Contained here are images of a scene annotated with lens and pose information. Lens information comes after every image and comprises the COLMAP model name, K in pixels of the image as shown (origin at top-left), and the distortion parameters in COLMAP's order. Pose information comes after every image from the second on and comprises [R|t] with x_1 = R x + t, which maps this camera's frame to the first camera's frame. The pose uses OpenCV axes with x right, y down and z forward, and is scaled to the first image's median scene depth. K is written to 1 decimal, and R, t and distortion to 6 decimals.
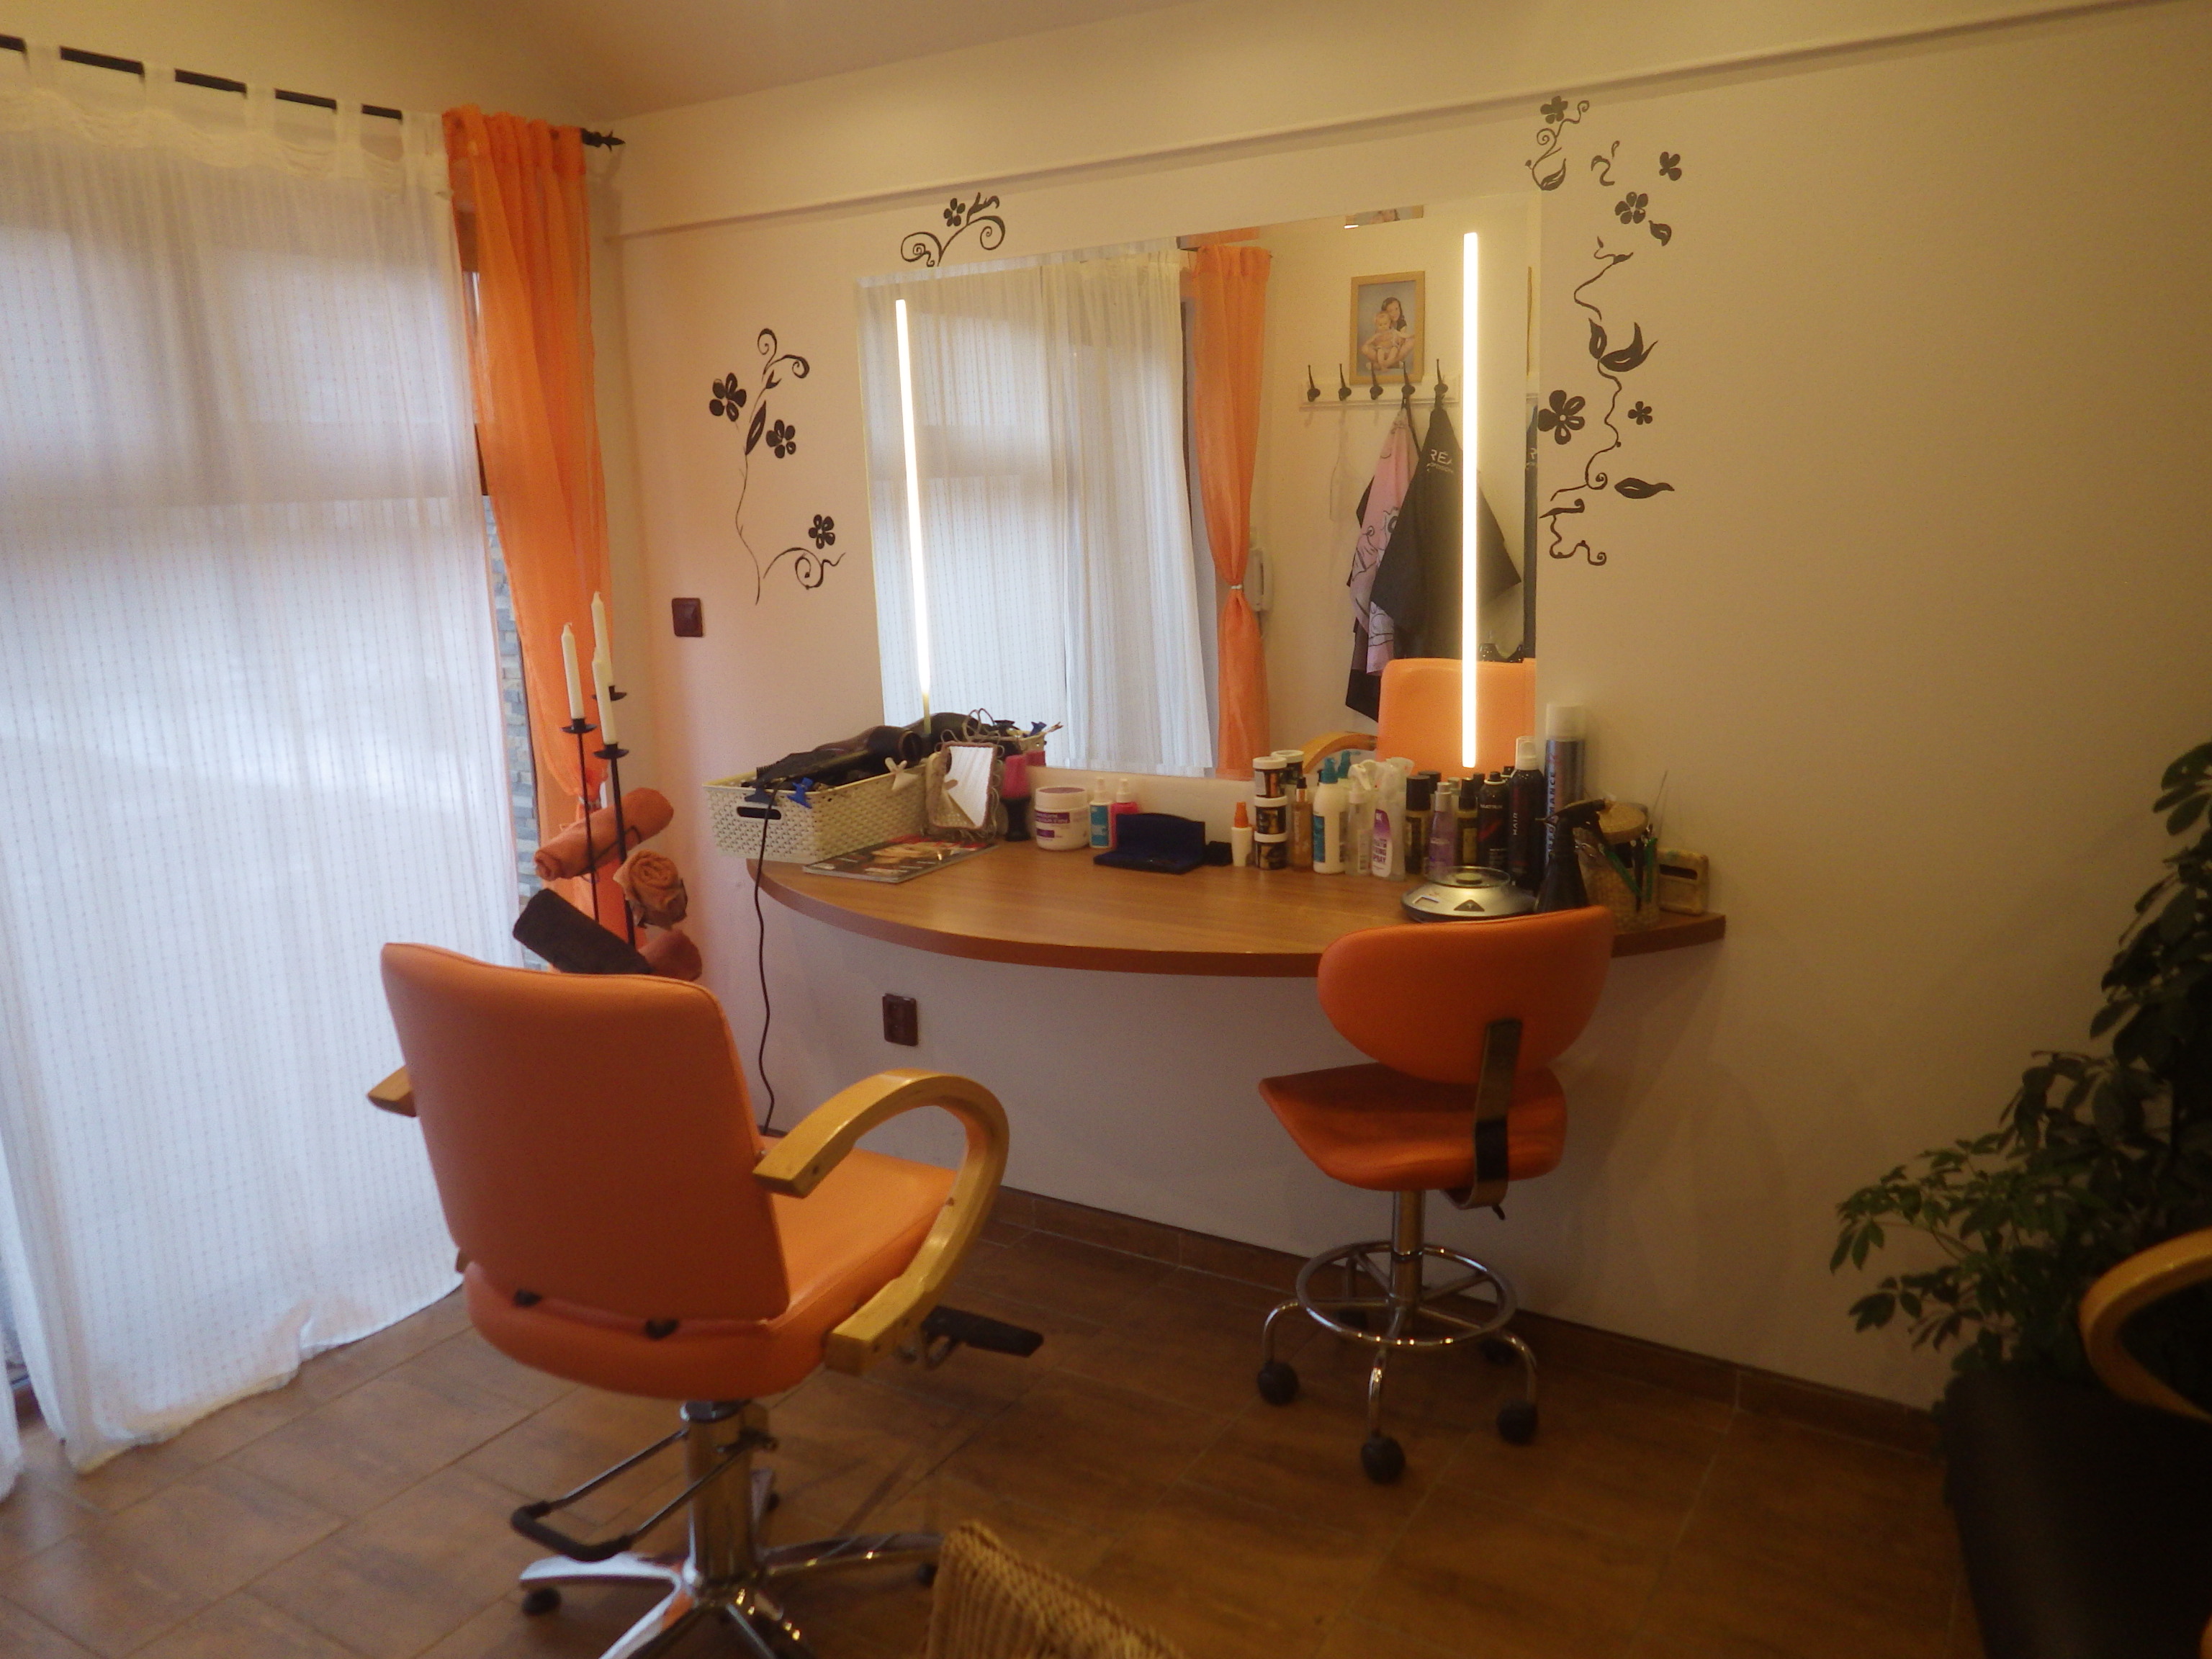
lens RADIAL K [[1598.5, 0, 1108.0], [0, 1598.5, 829.7], [0, 0, 1]] dist [-0.041852, 0.010301]
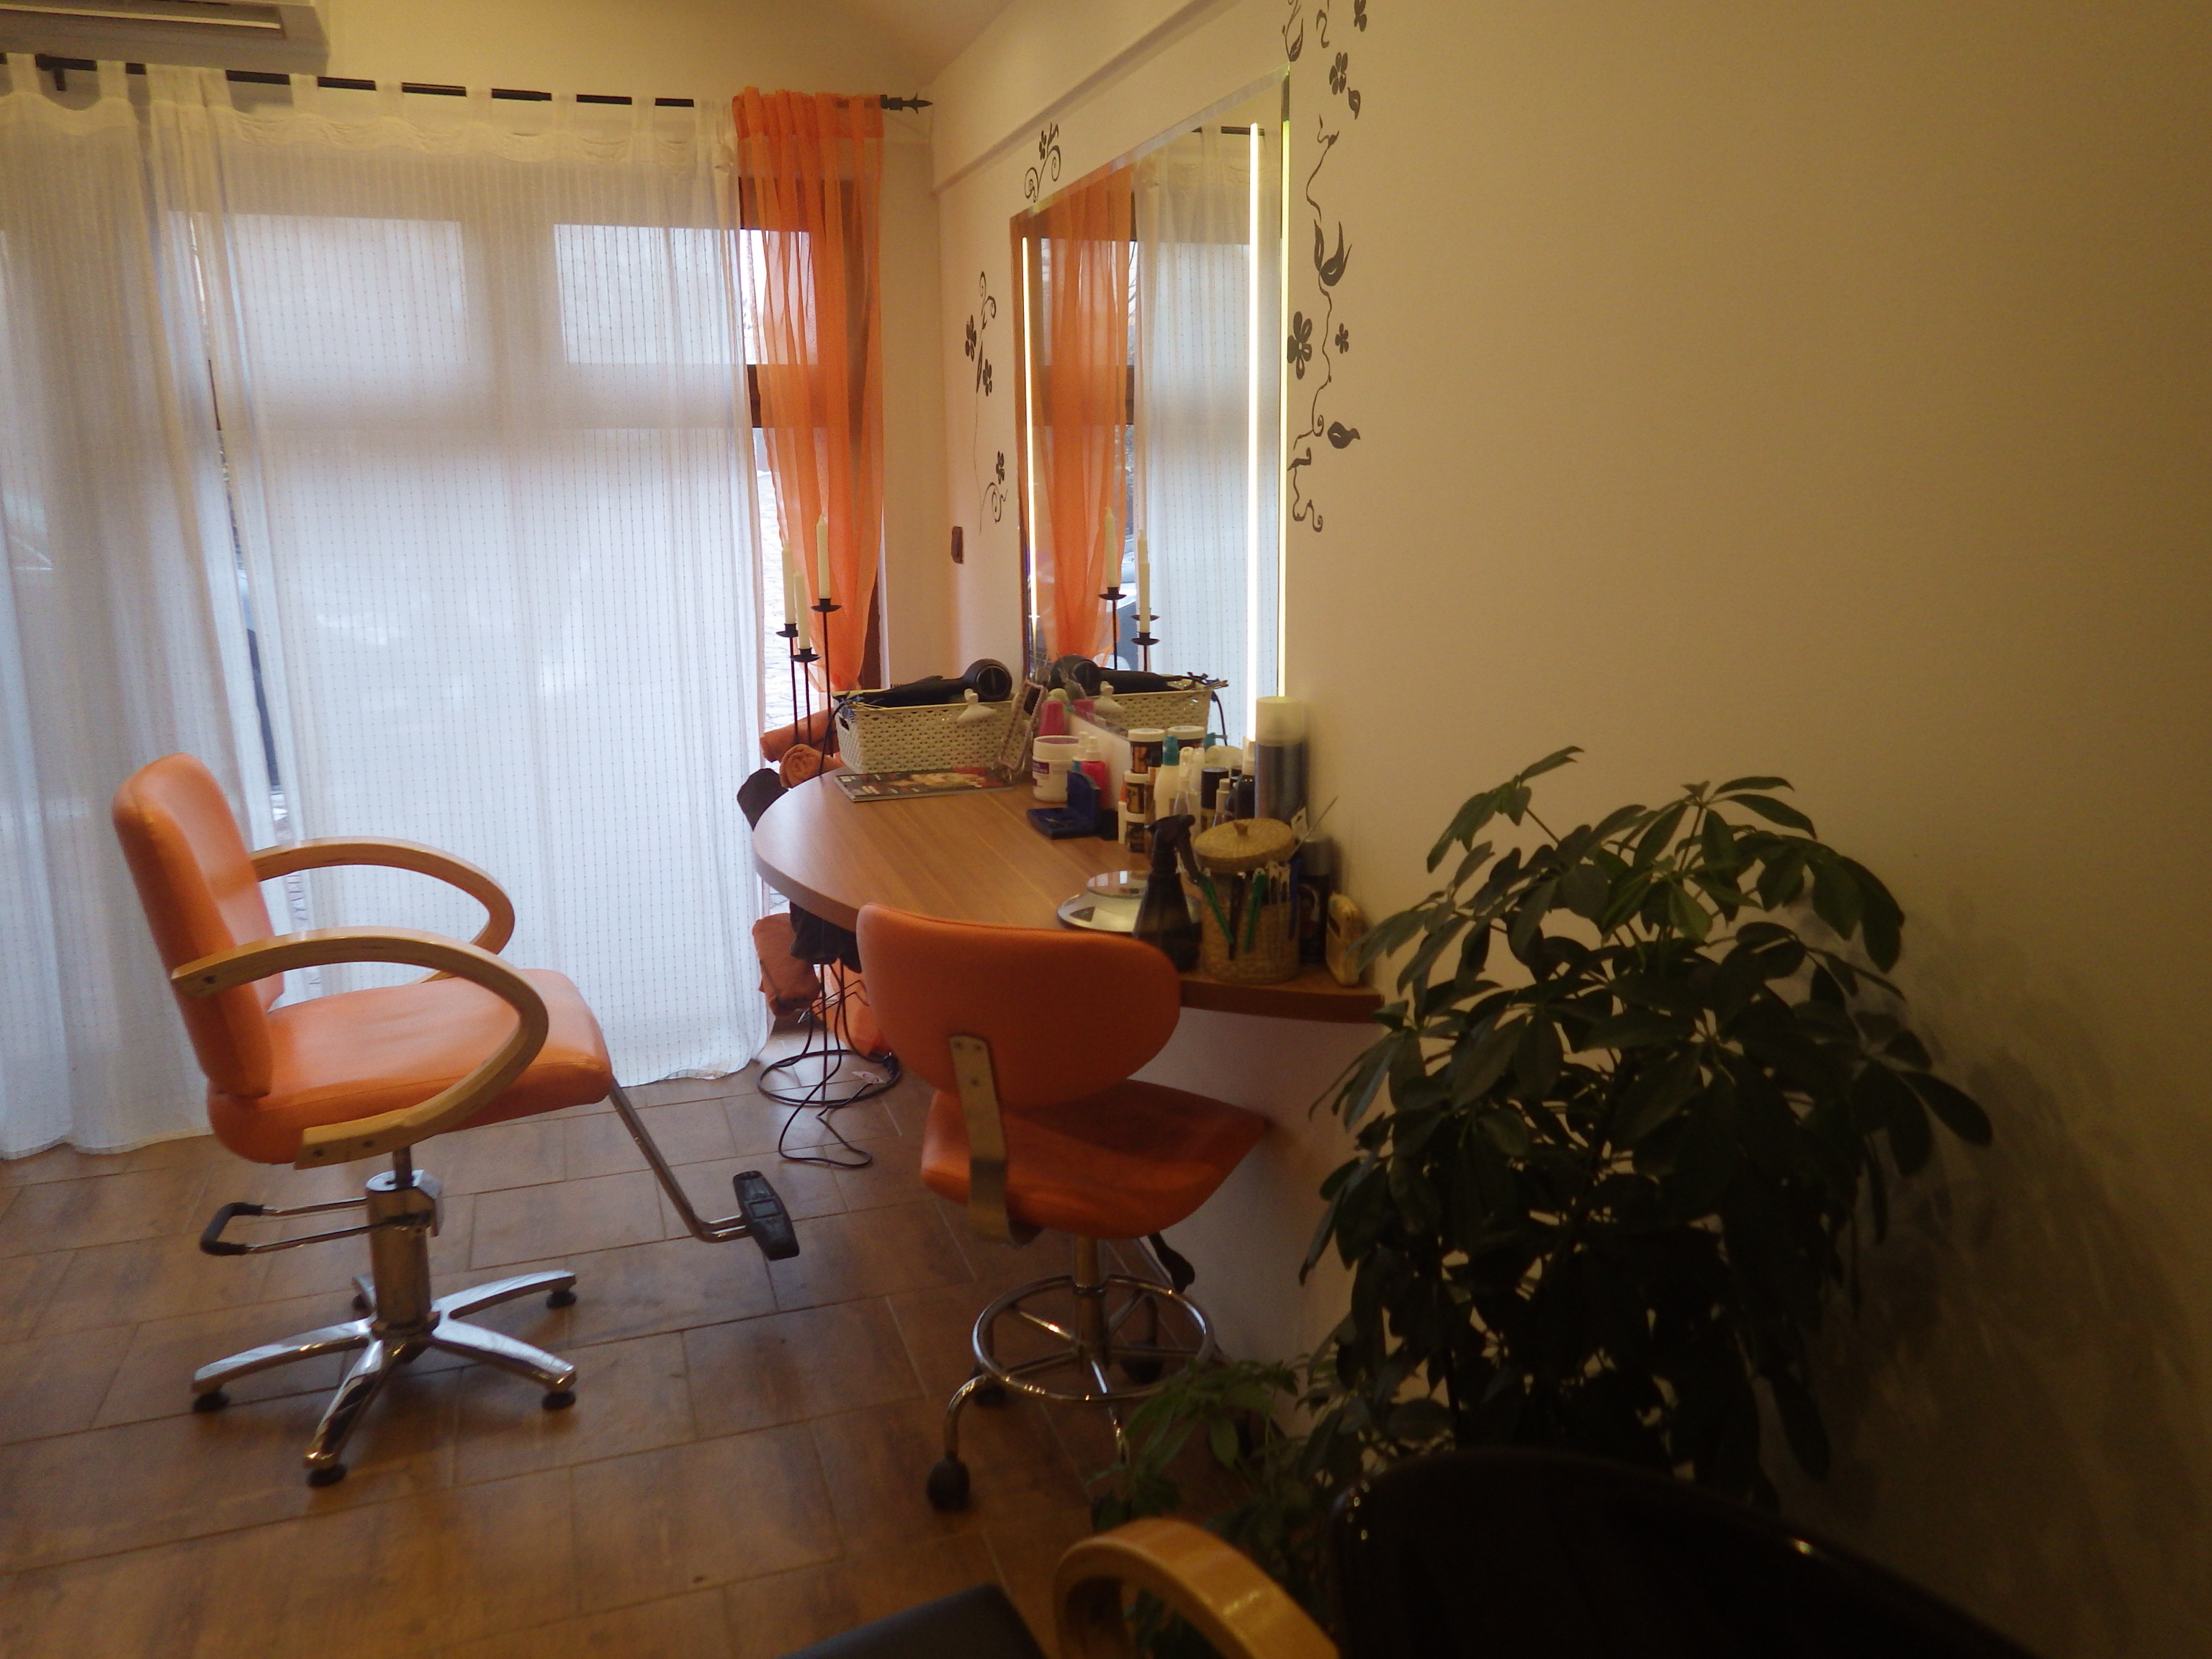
lens RADIAL K [[1598.5, 0, 1106.1], [0, 1598.5, 830.5], [0, 0, 1]] dist [-0.041852, 0.010301]
pose [[0.783762, 0.168580, -0.597744, 0.642930], [-0.149527, 0.985365, 0.081839, -0.059898], [0.602792, 0.025237, 0.797499, 0.264694]]
